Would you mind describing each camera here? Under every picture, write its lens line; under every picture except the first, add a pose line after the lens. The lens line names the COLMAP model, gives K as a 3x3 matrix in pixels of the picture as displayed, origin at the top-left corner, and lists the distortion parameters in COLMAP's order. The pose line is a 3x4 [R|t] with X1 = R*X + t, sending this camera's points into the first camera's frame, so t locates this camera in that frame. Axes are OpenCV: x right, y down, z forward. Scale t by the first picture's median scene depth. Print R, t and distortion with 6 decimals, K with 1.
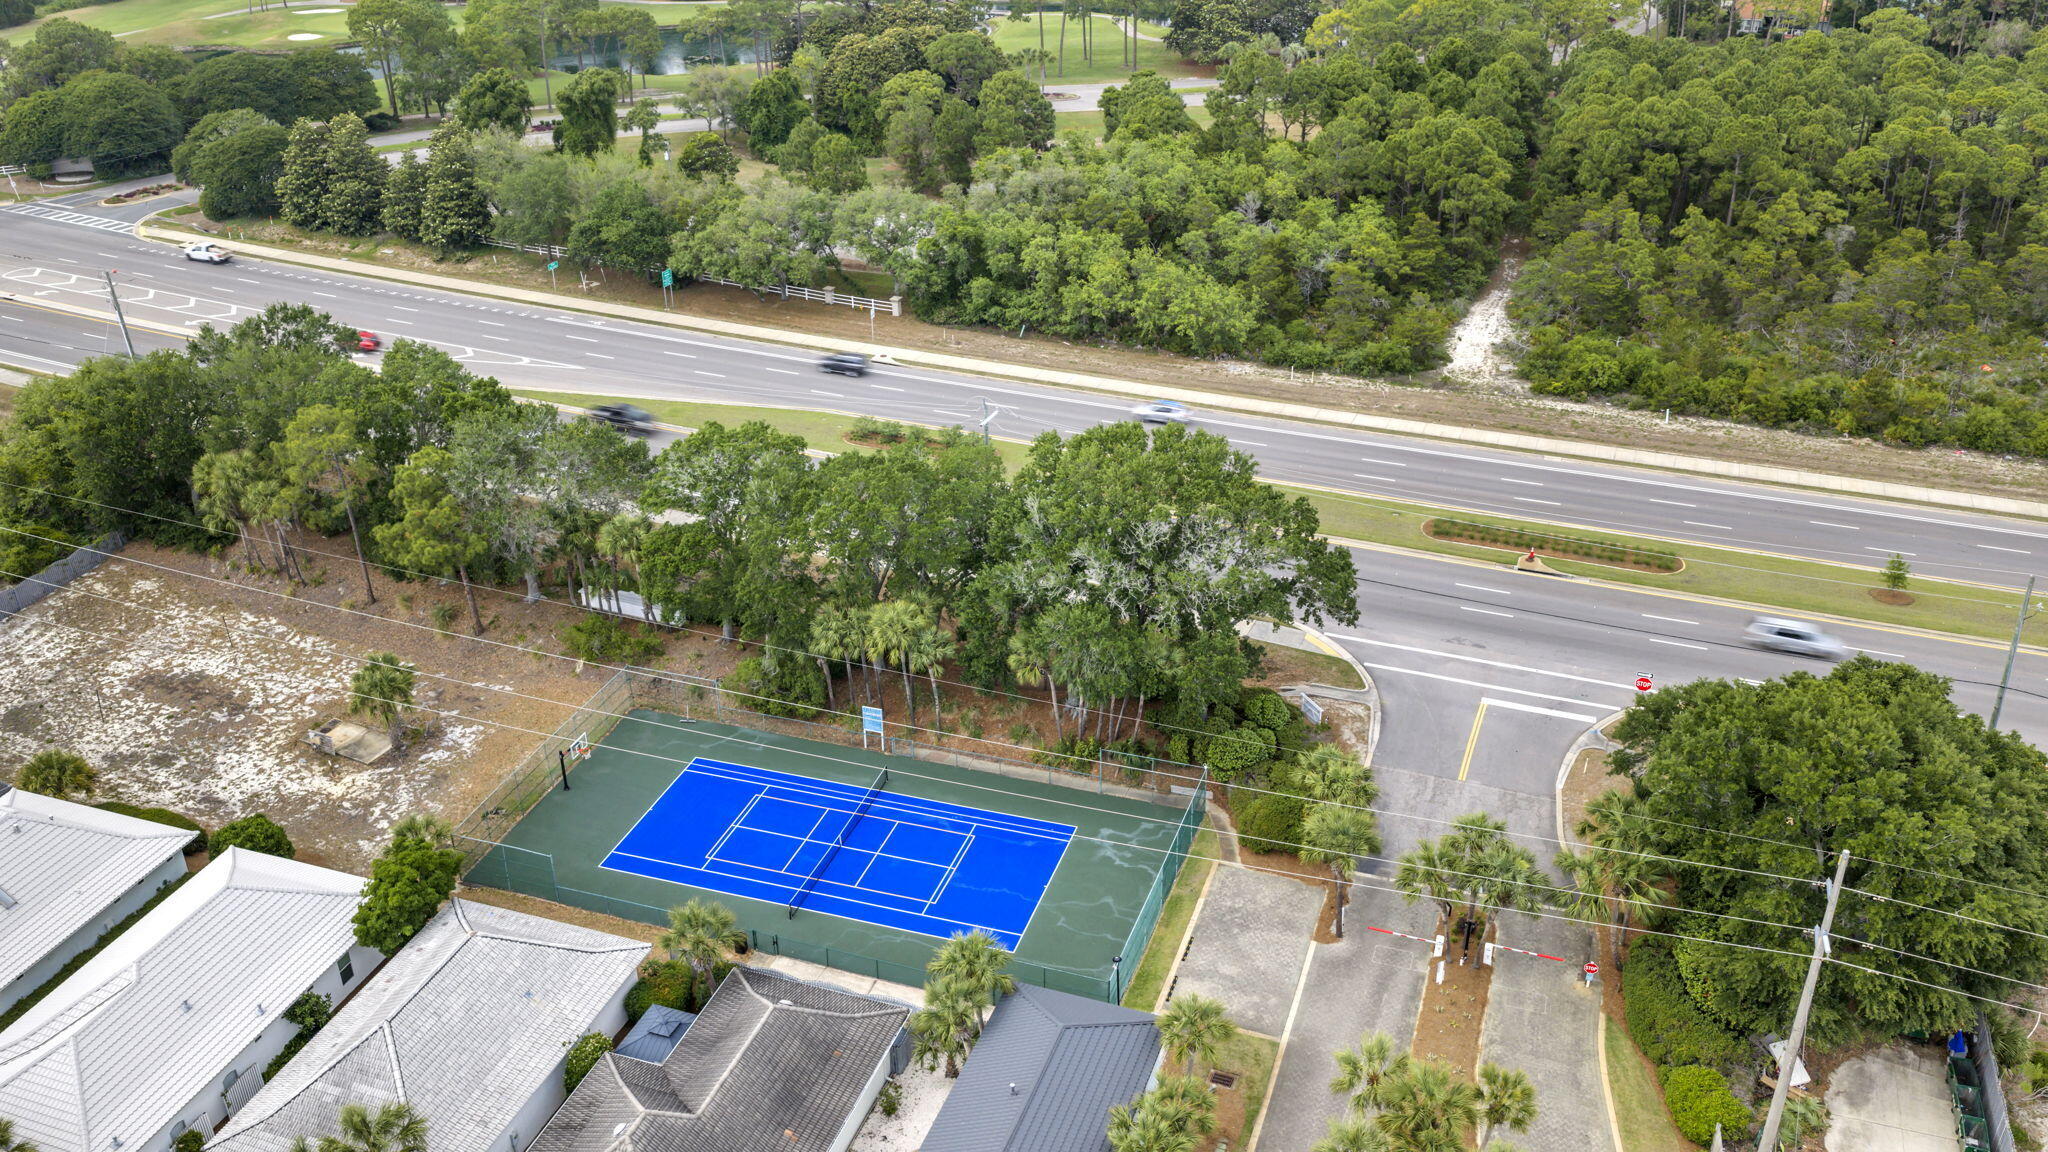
lens RADIAL K [[1670.0, 0, 1034.6], [0, 1670.0, 612.9], [0, 0, 1]] dist [0.035094, -0.064054]
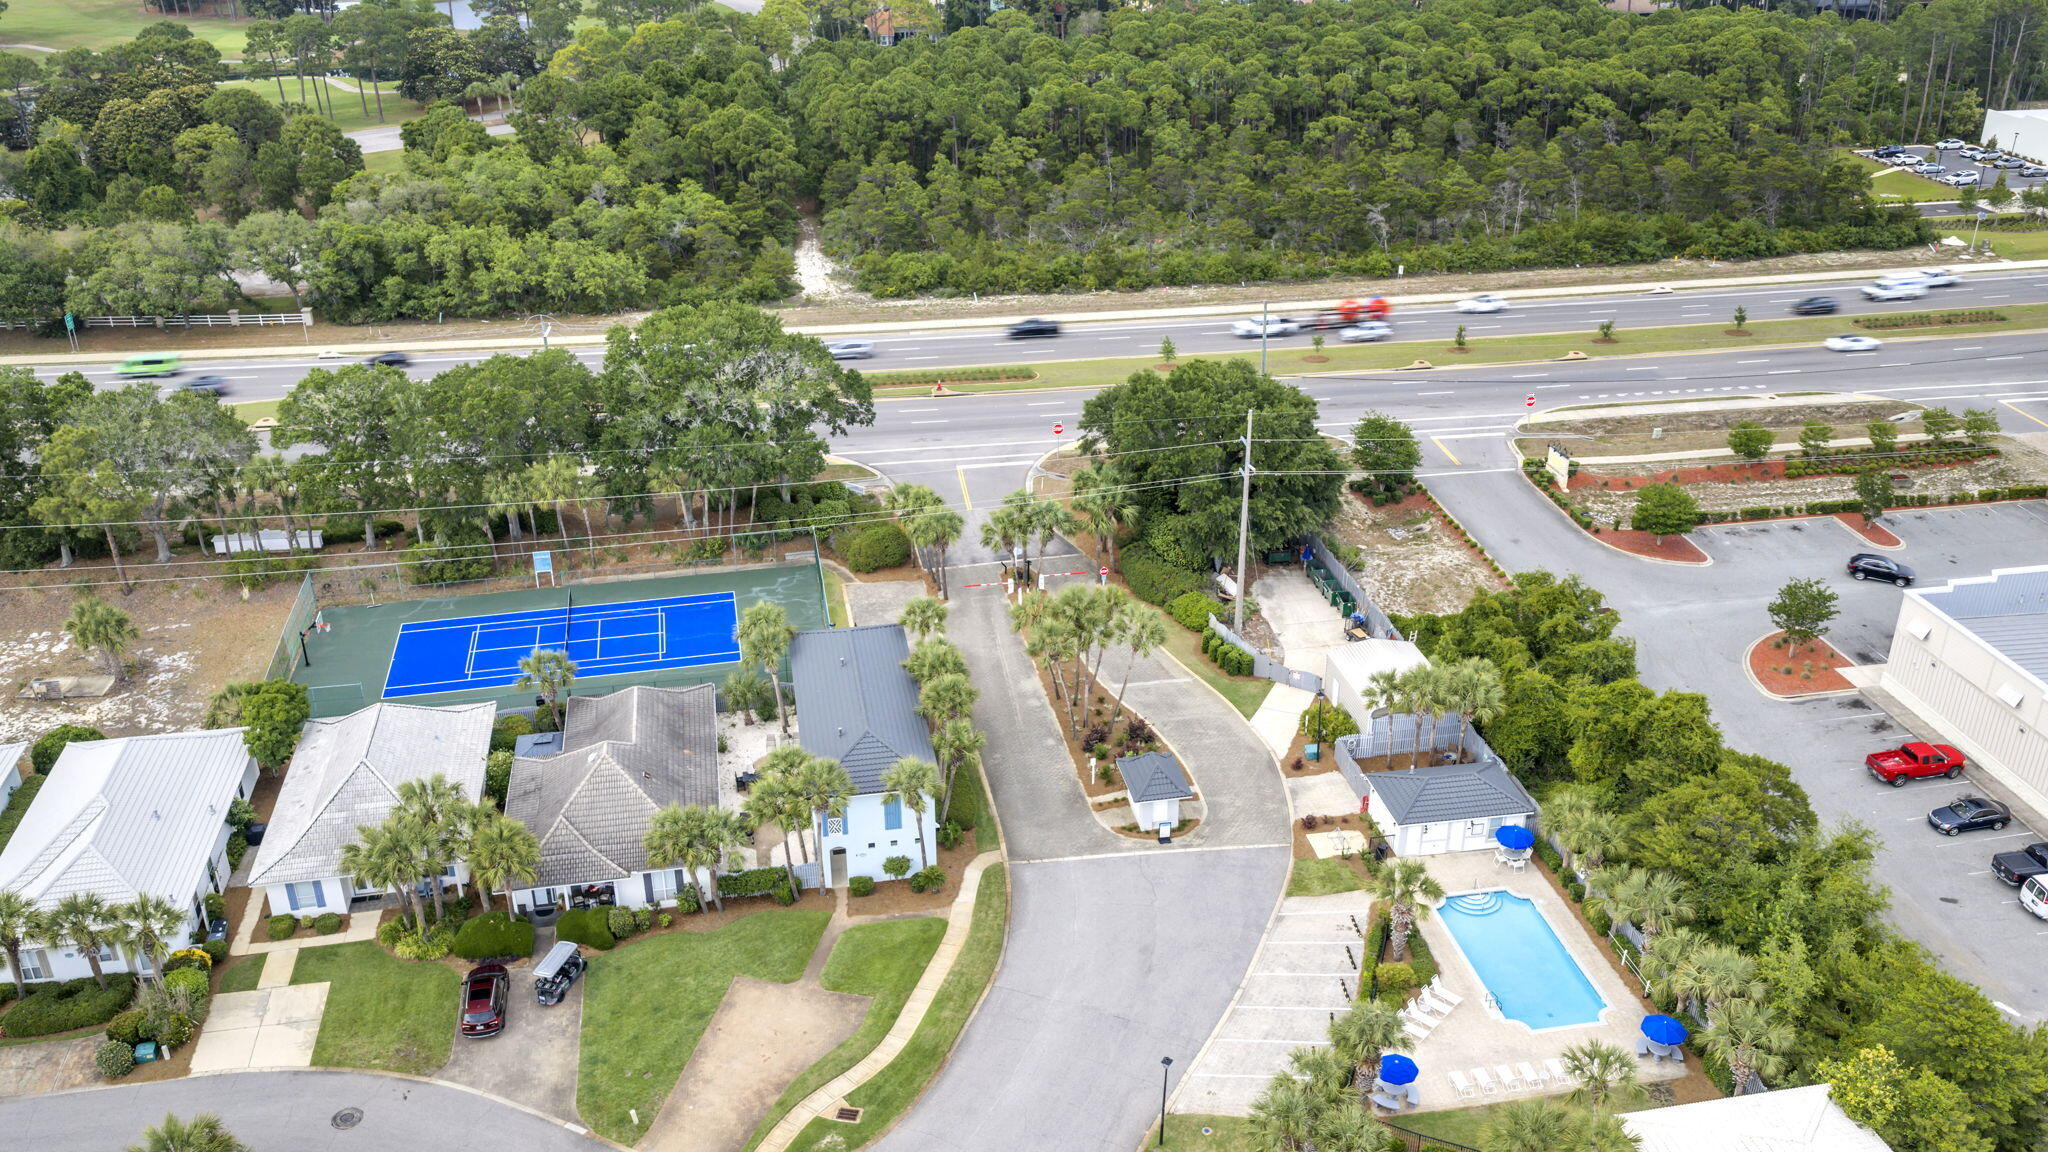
lens RADIAL K [[1670.0, 0, 1034.6], [0, 1670.0, 612.9], [0, 0, 1]] dist [0.035094, -0.064054]
pose [[0.865935, -0.223783, 0.447301, -0.214721], [0.240773, 0.970388, 0.019366, 0.102241], [-0.438389, 0.090928, 0.894174, -0.179665]]
